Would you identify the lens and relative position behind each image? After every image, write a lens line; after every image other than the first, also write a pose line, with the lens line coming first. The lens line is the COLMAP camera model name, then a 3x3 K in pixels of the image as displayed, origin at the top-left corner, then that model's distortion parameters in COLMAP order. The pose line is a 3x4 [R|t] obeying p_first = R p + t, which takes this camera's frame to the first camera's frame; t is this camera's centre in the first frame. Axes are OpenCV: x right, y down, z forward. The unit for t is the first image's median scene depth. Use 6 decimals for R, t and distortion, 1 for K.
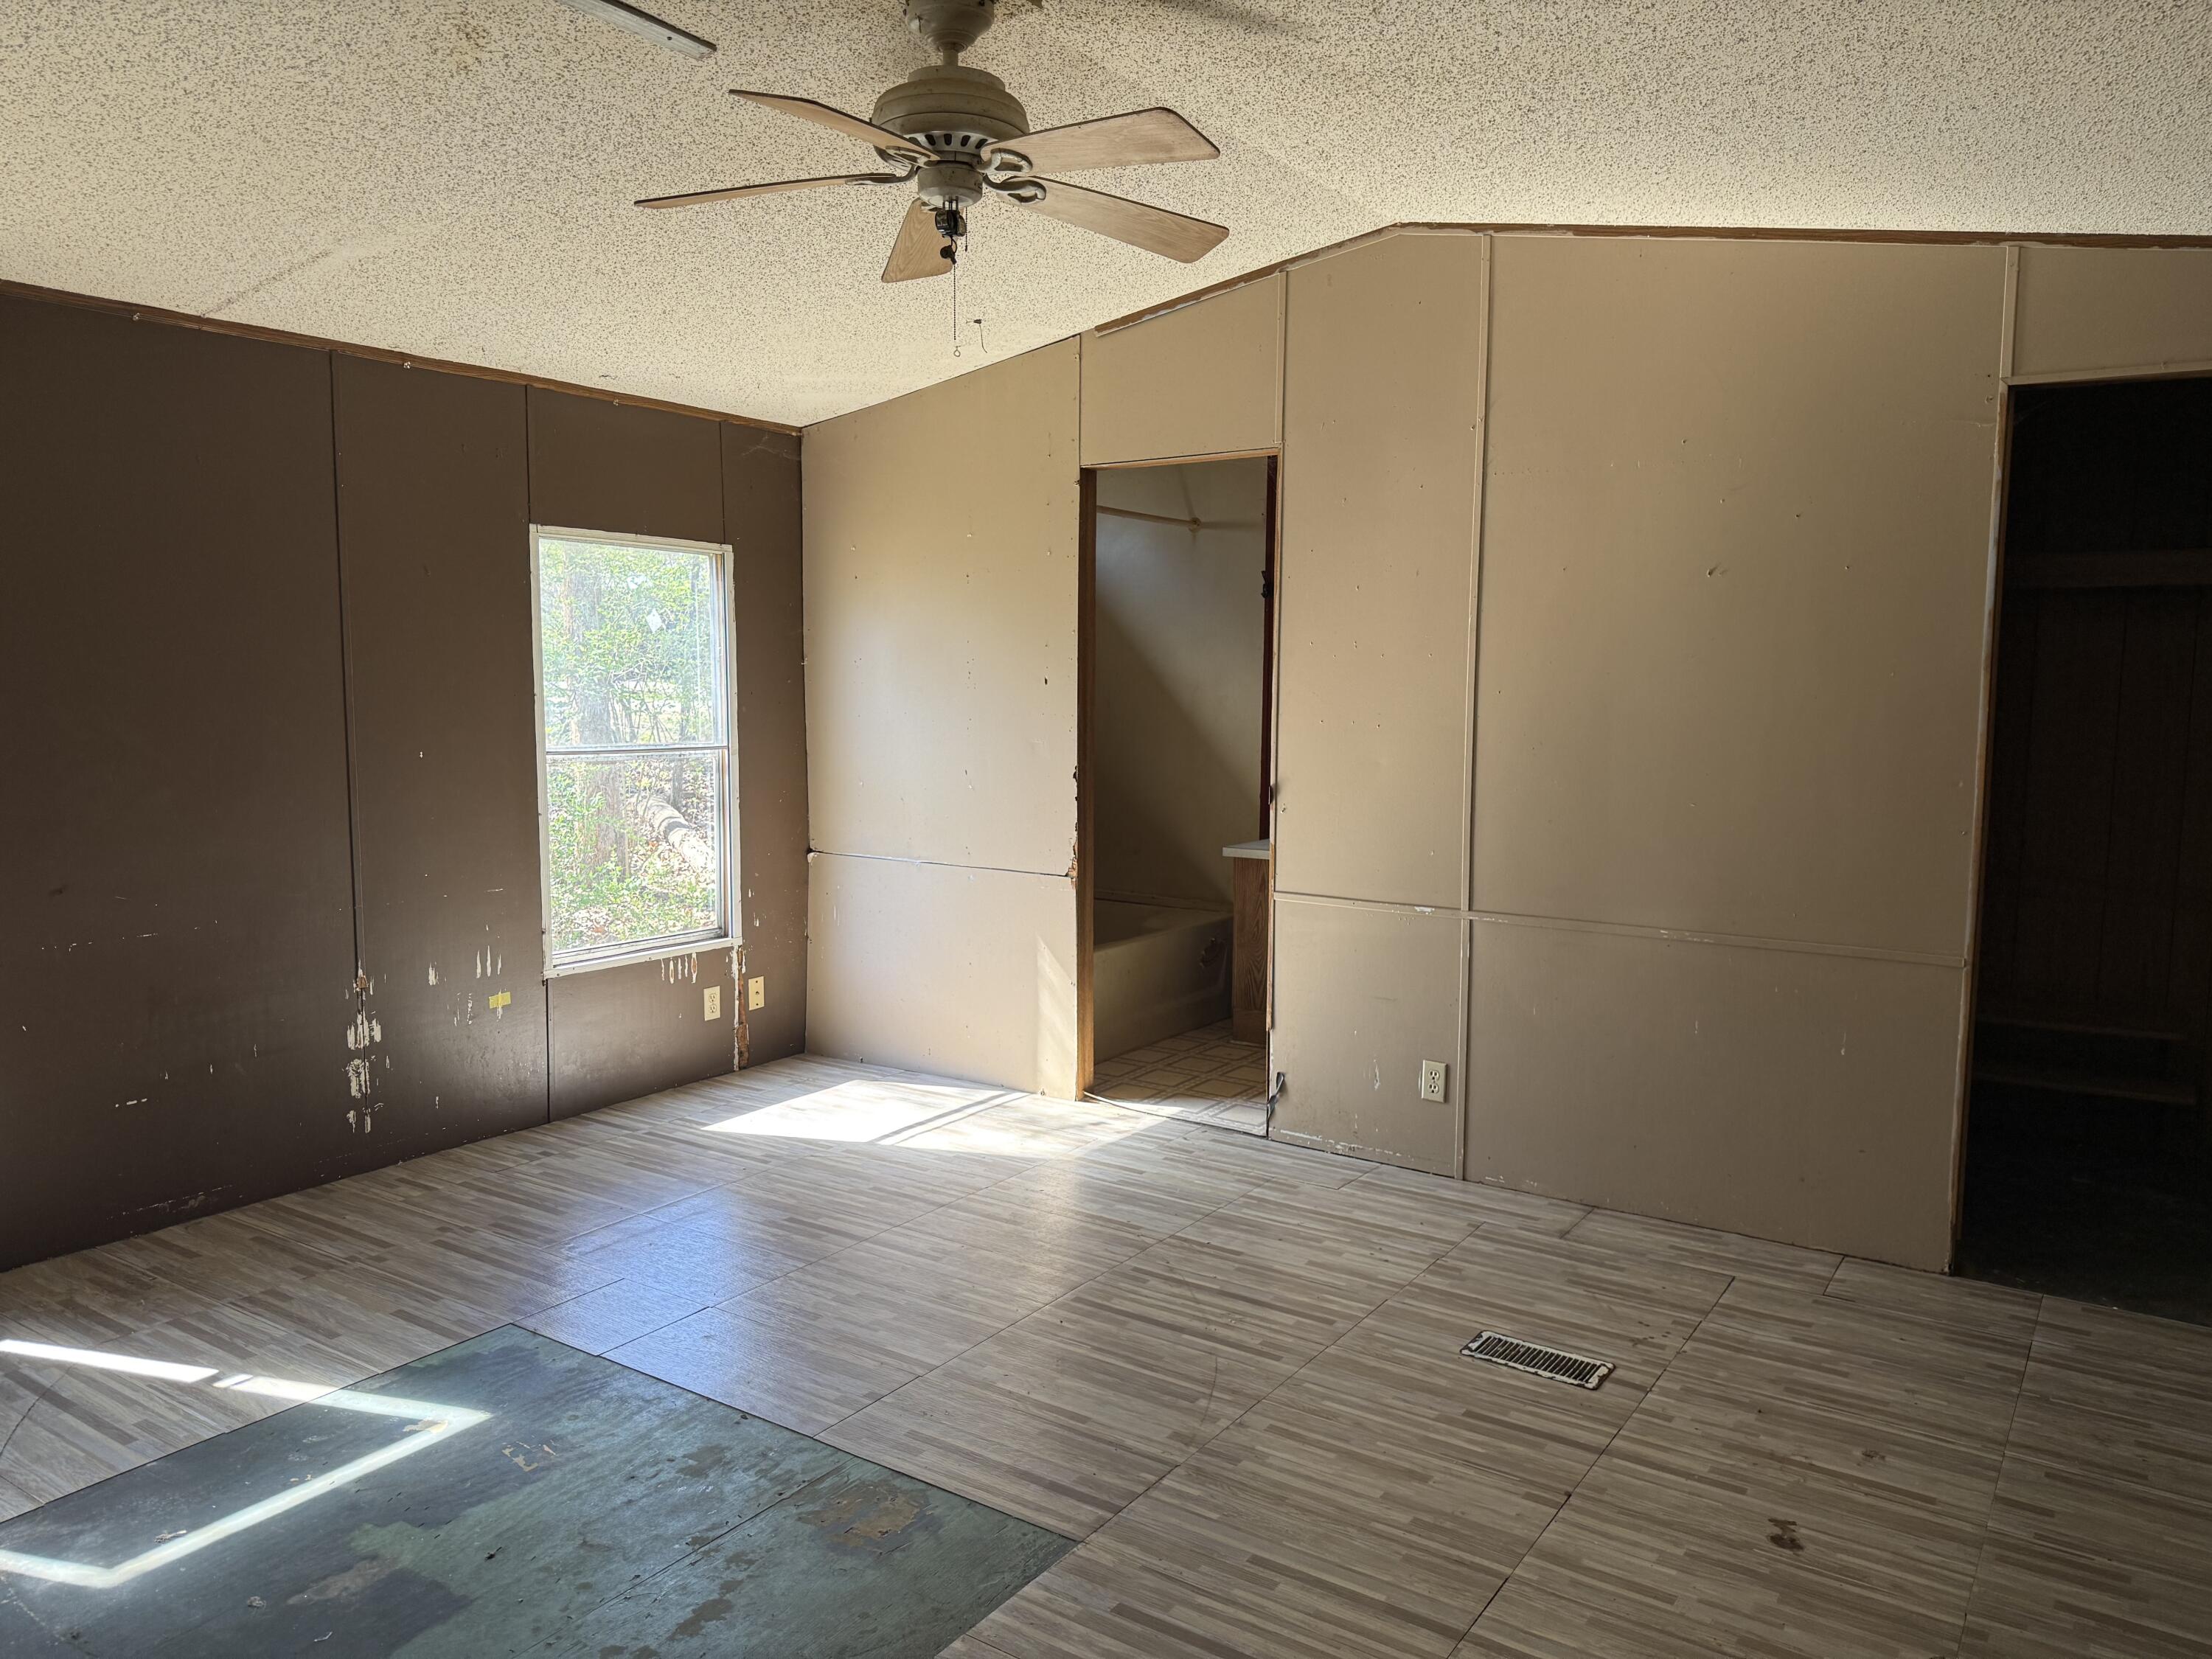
lens RADIAL K [[1557.4, 0, 1108.6], [0, 1557.4, 829.0], [0, 0, 1]] dist [0.019374, -0.020106]
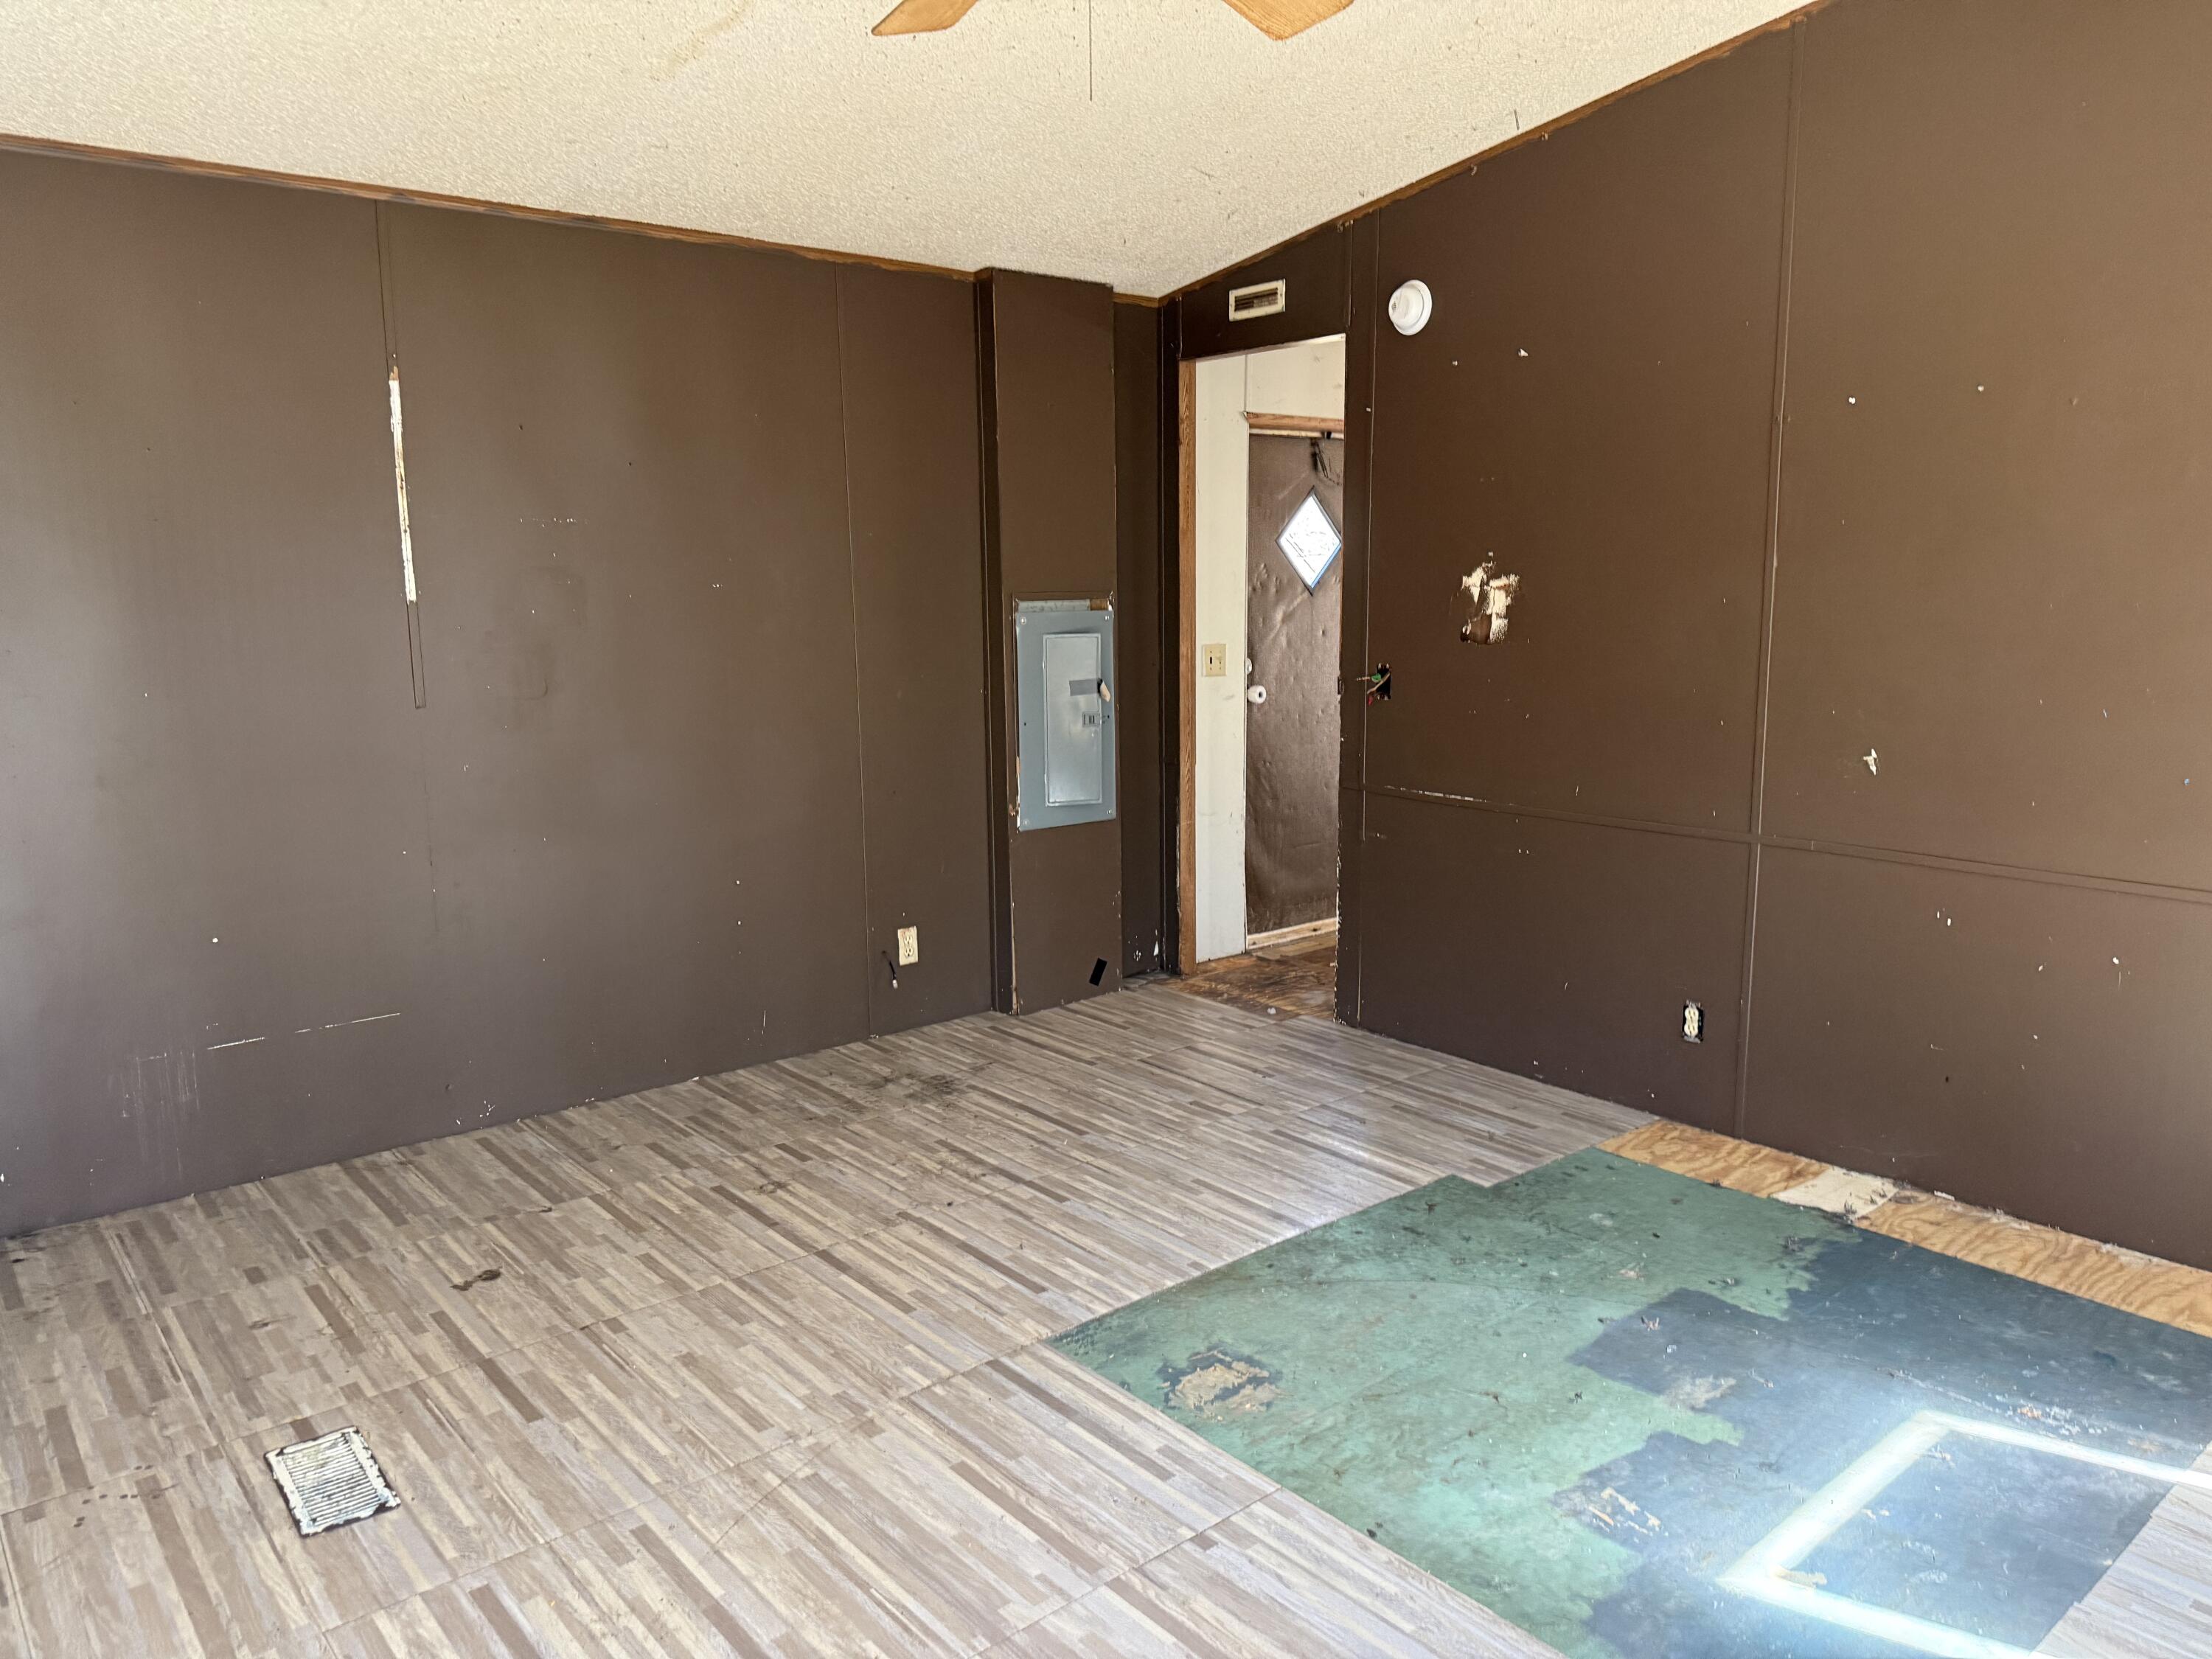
lens RADIAL K [[1557.4, 0, 1104.7], [0, 1557.4, 827.8], [0, 0, 1]] dist [0.019374, -0.020106]
pose [[-0.961097, -0.046787, 0.272219, -0.329053], [0.028565, 0.963428, 0.266440, -0.184241], [-0.274729, 0.263851, -0.924612, 1.815844]]
